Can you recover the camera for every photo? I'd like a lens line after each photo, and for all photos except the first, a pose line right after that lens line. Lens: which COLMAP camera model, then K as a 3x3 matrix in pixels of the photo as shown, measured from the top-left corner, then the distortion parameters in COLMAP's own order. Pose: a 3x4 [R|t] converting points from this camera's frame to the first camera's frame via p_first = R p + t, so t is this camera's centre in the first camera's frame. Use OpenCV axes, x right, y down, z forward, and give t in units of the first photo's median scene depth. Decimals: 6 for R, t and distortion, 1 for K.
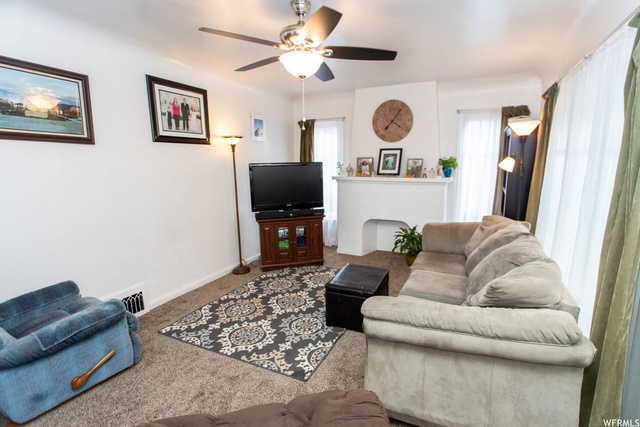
lens RADIAL K [[306.6, 0, 340.9], [0, 306.6, 213.5], [0, 0, 1]] dist [0.016347, 0.000271]
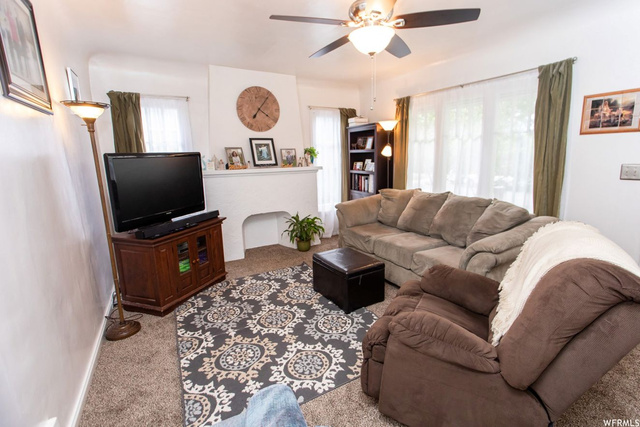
lens RADIAL K [[303.8, 0, 334.9], [0, 303.8, 211.7], [0, 0, 1]] dist [0.037489, 0.000274]
pose [[0.581914, -0.159428, 0.797470, -0.519288], [0.160649, 0.983808, 0.079455, -0.025981], [-0.797225, 0.081877, 0.598104, 0.276410]]
